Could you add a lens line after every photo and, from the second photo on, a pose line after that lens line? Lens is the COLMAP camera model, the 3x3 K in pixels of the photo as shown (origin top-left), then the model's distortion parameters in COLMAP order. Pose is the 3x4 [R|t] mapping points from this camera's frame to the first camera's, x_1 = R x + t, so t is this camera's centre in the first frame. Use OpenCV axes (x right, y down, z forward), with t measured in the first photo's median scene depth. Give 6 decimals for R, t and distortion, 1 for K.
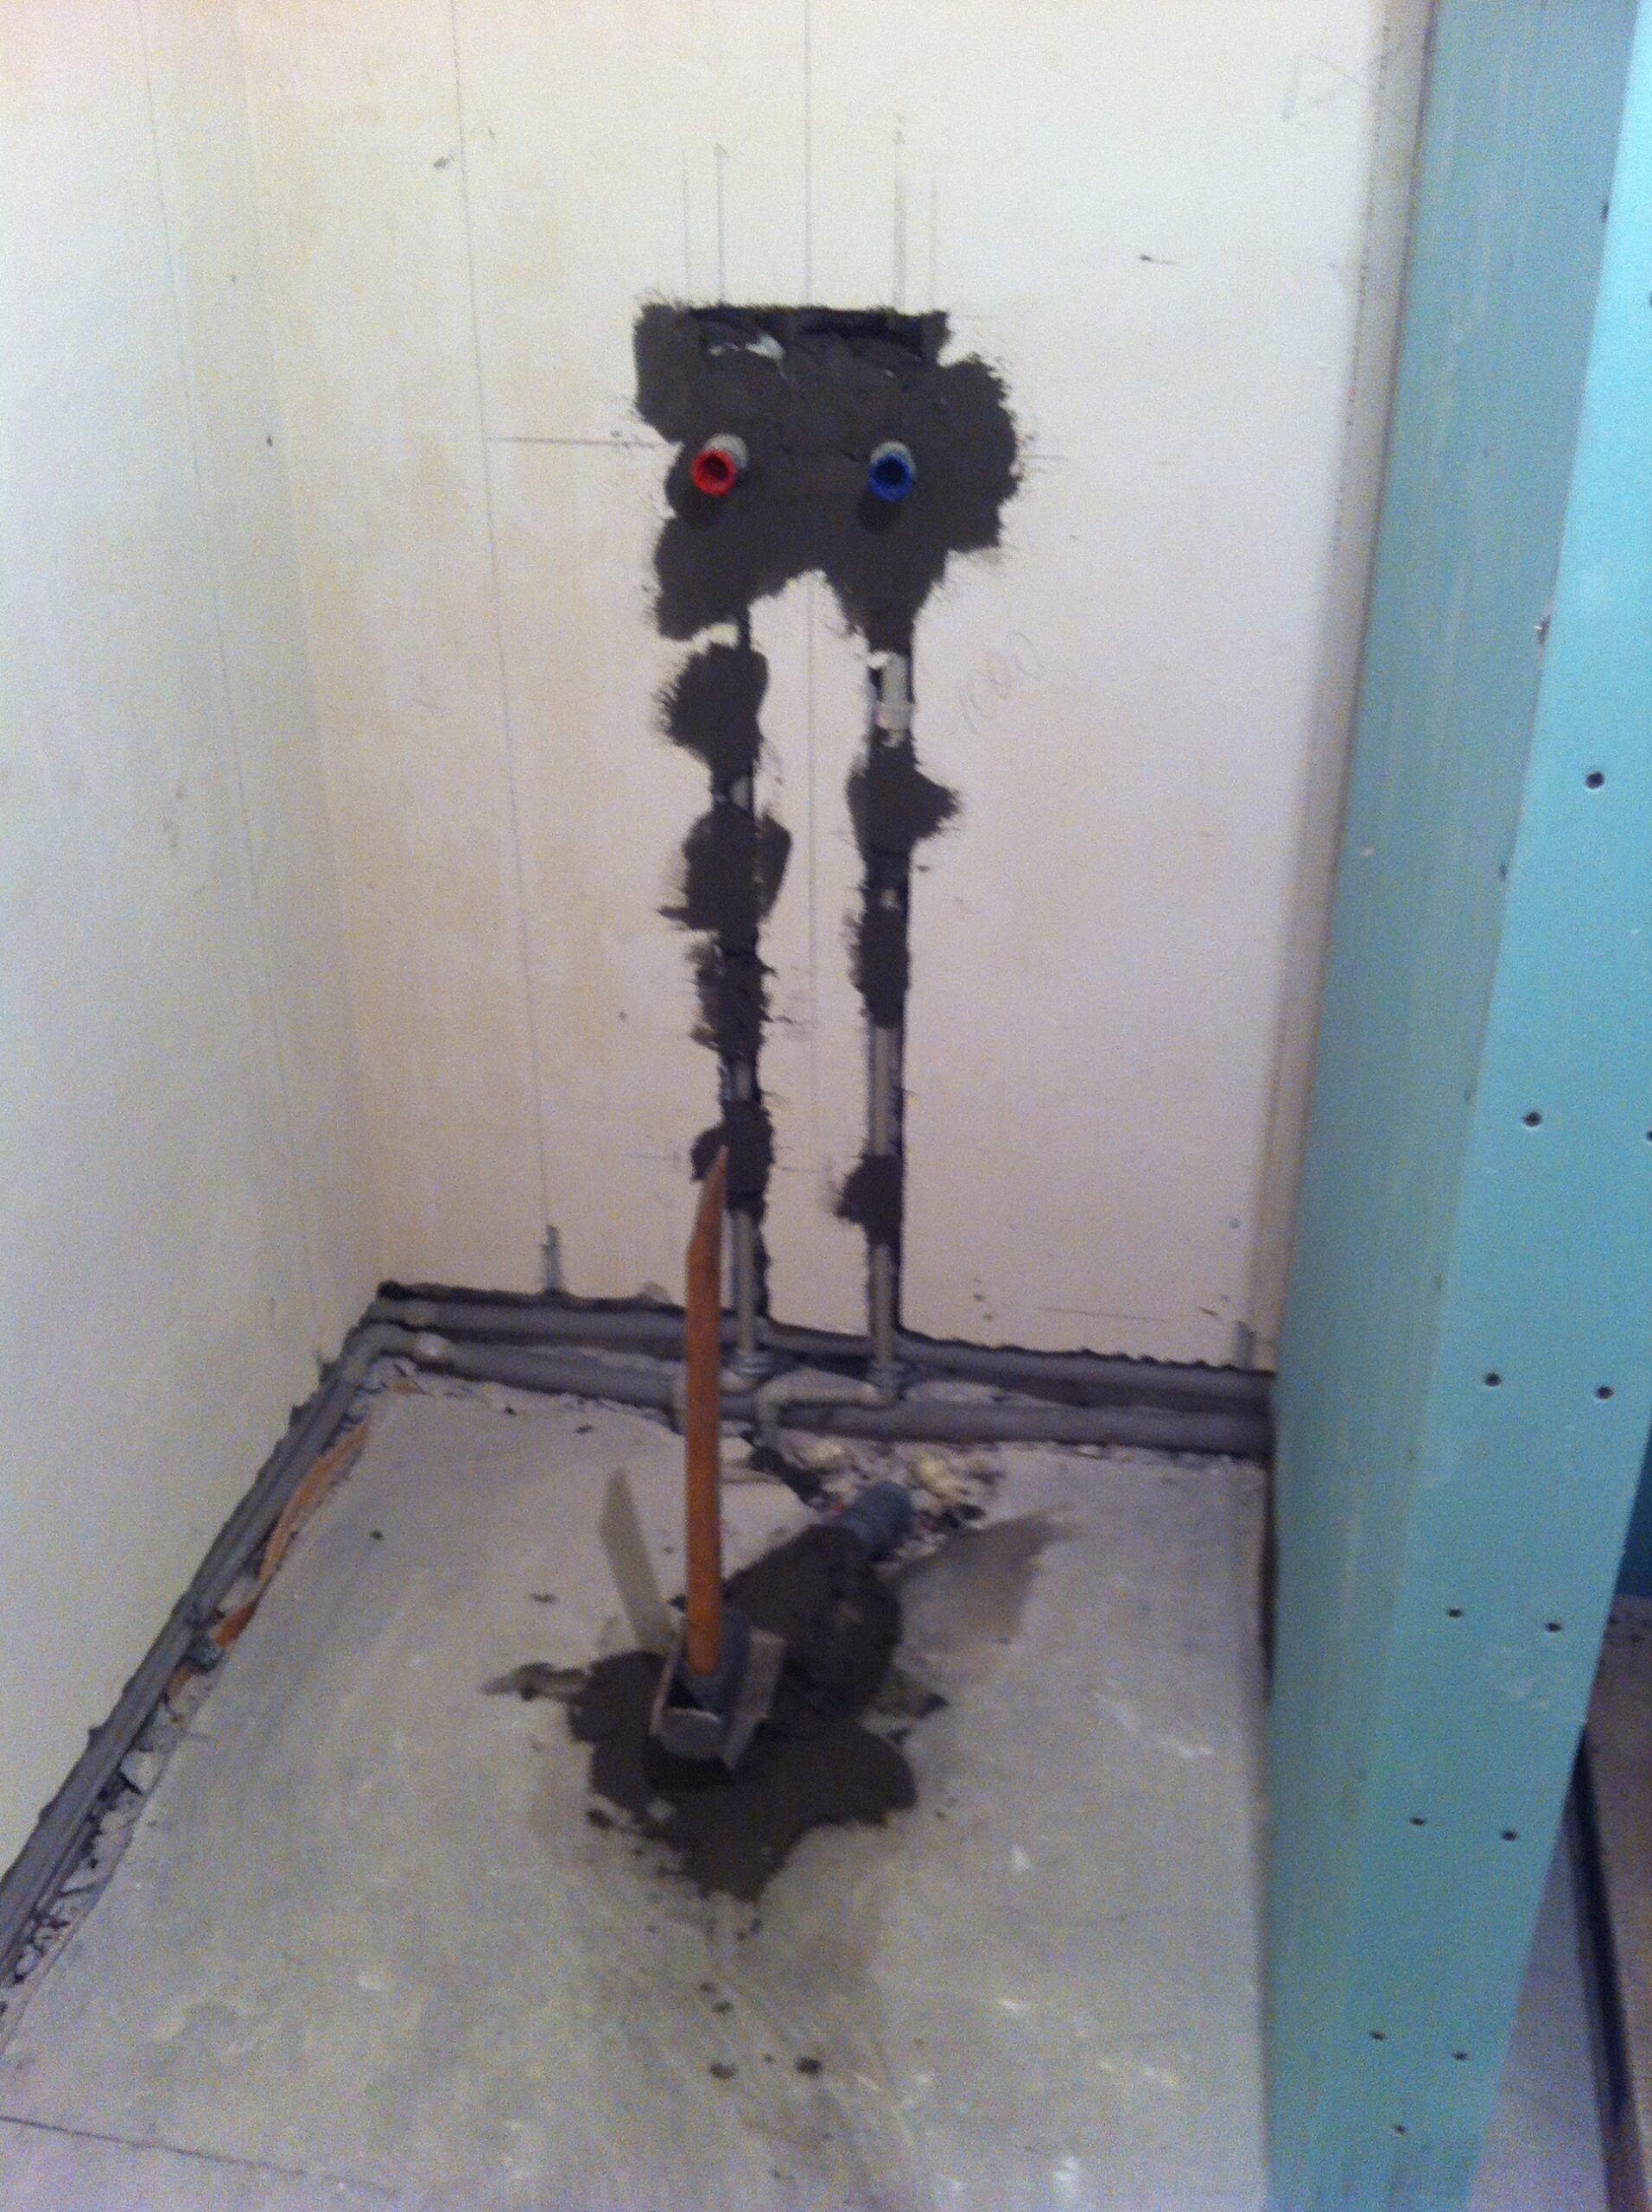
lens RADIAL K [[2179.4, 0, 800.7], [0, 2179.4, 1102.7], [0, 0, 1]] dist [0.116219, -0.318051]
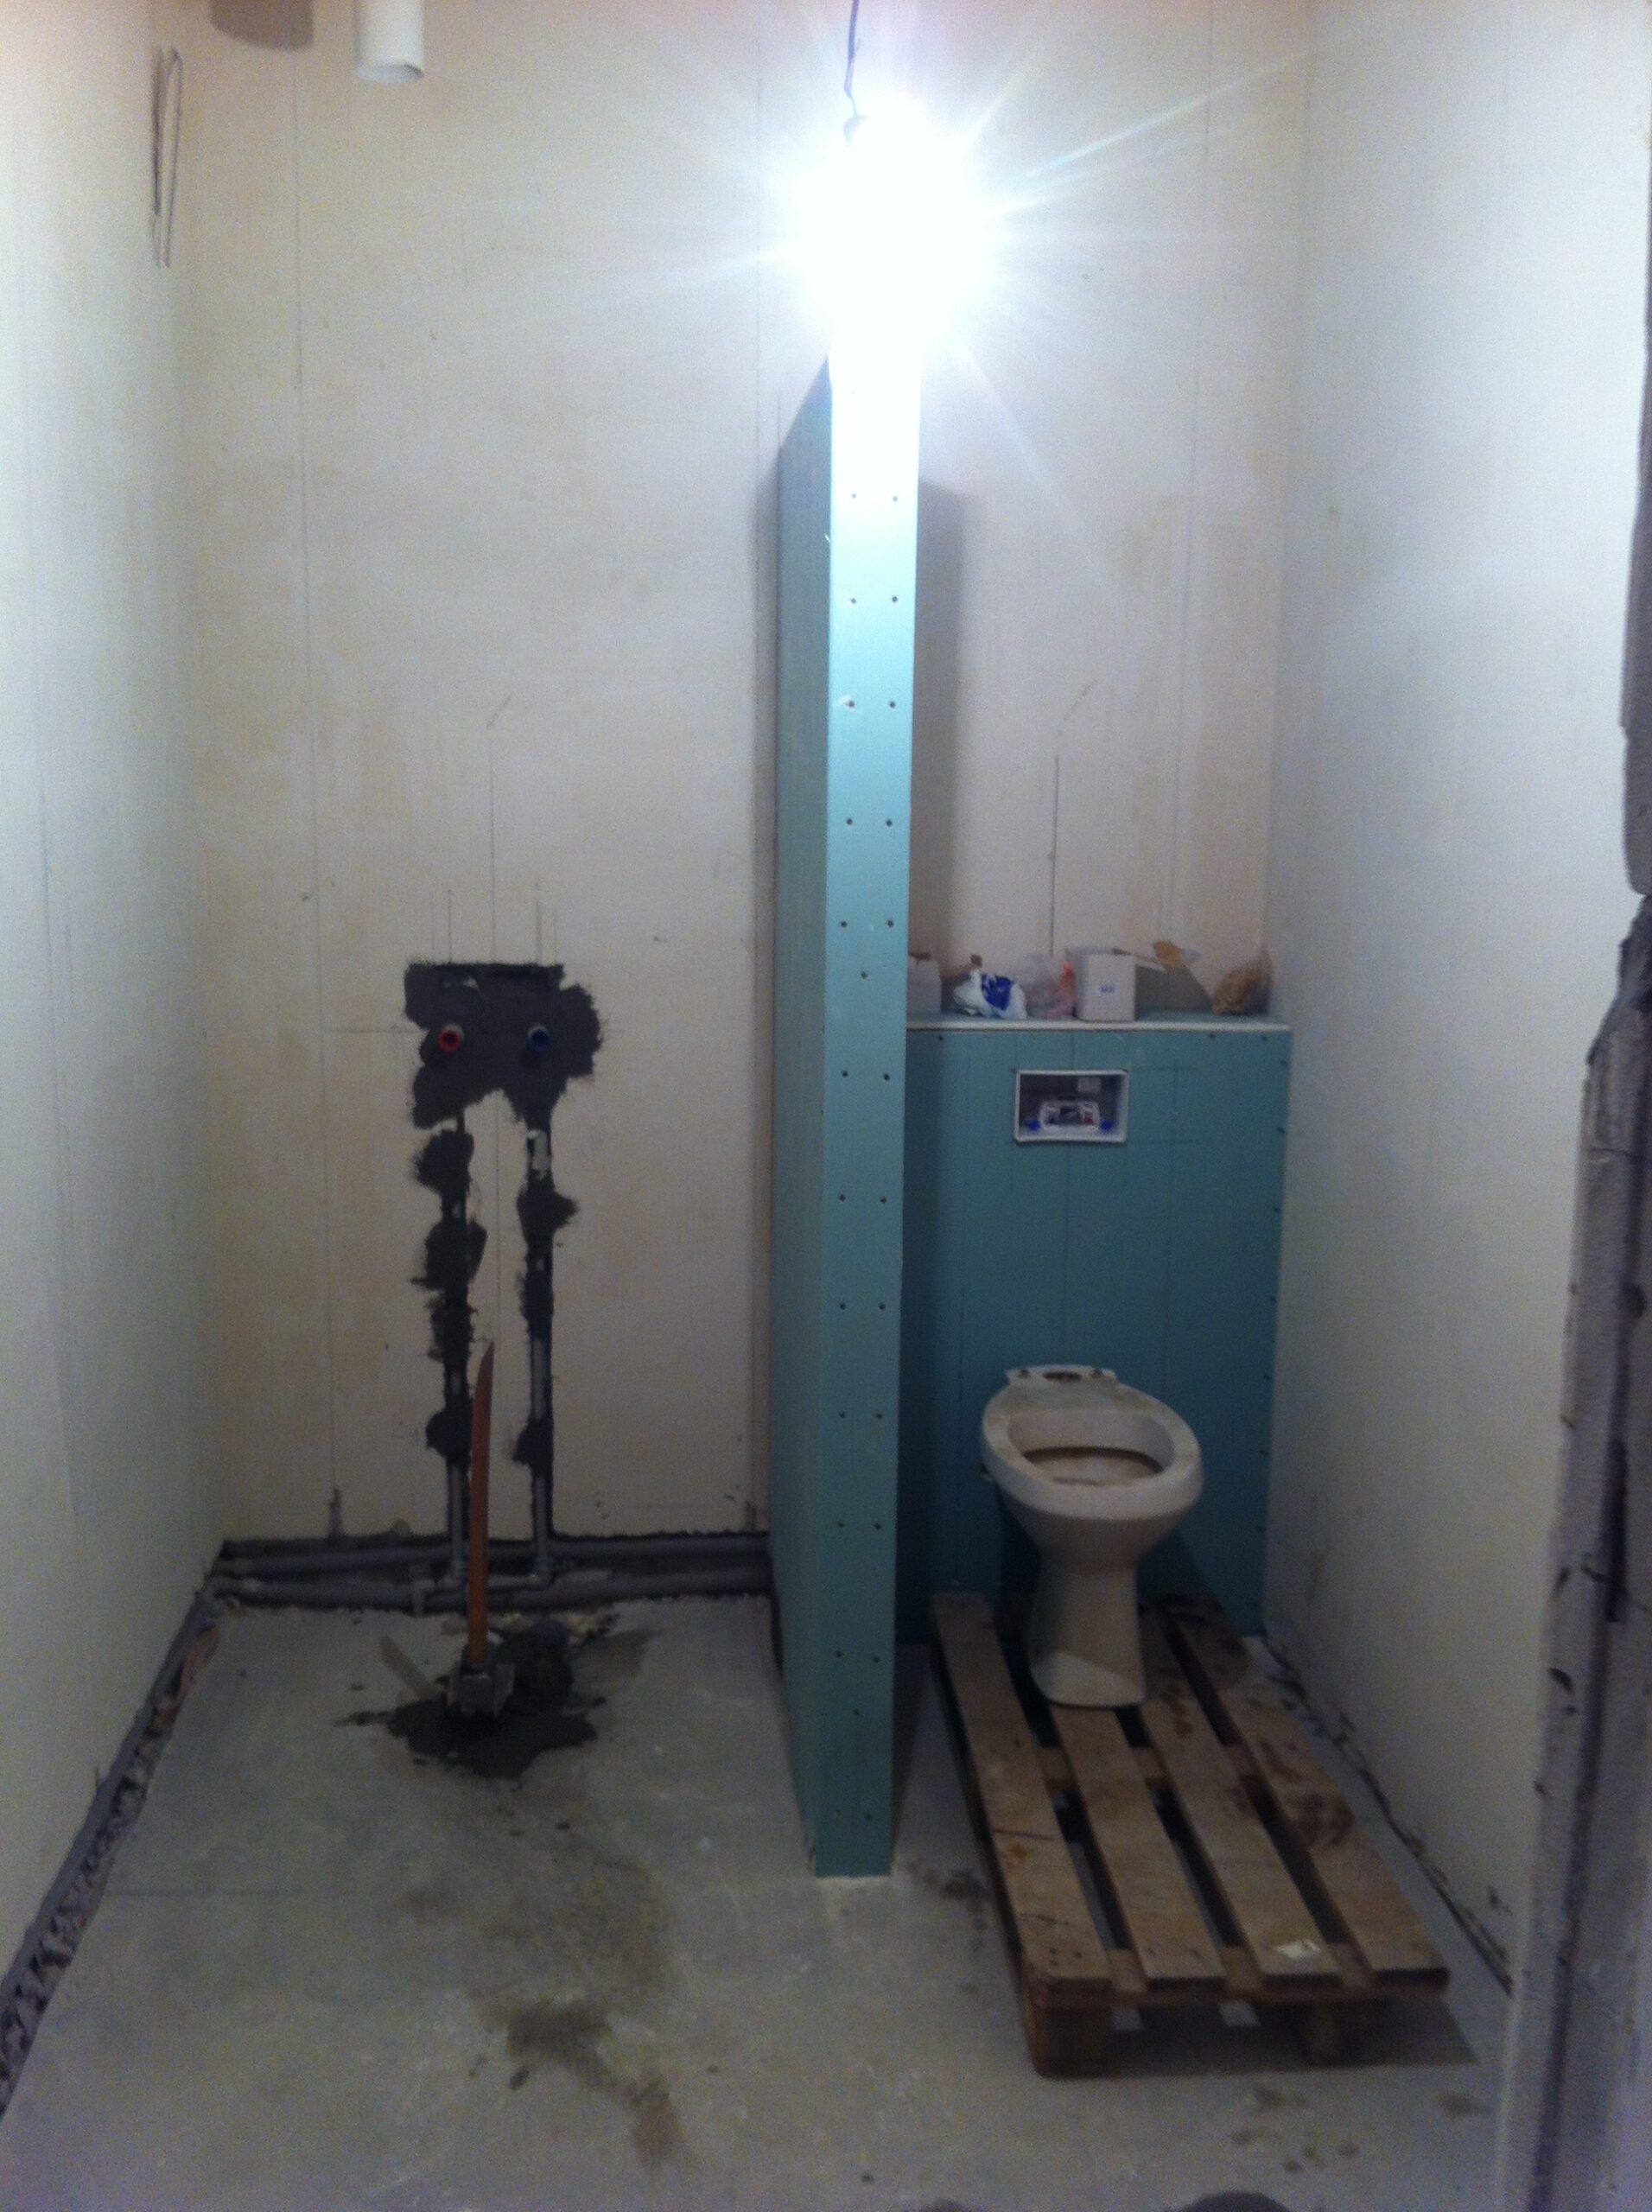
lens RADIAL K [[2179.4, 0, 800.7], [0, 2179.4, 1102.7], [0, 0, 1]] dist [0.116219, -0.318051]
pose [[0.967382, -0.026364, 0.251945, -0.206379], [0.103600, 0.948767, -0.298510, 0.347827], [-0.231167, 0.314875, 0.920552, -0.783728]]
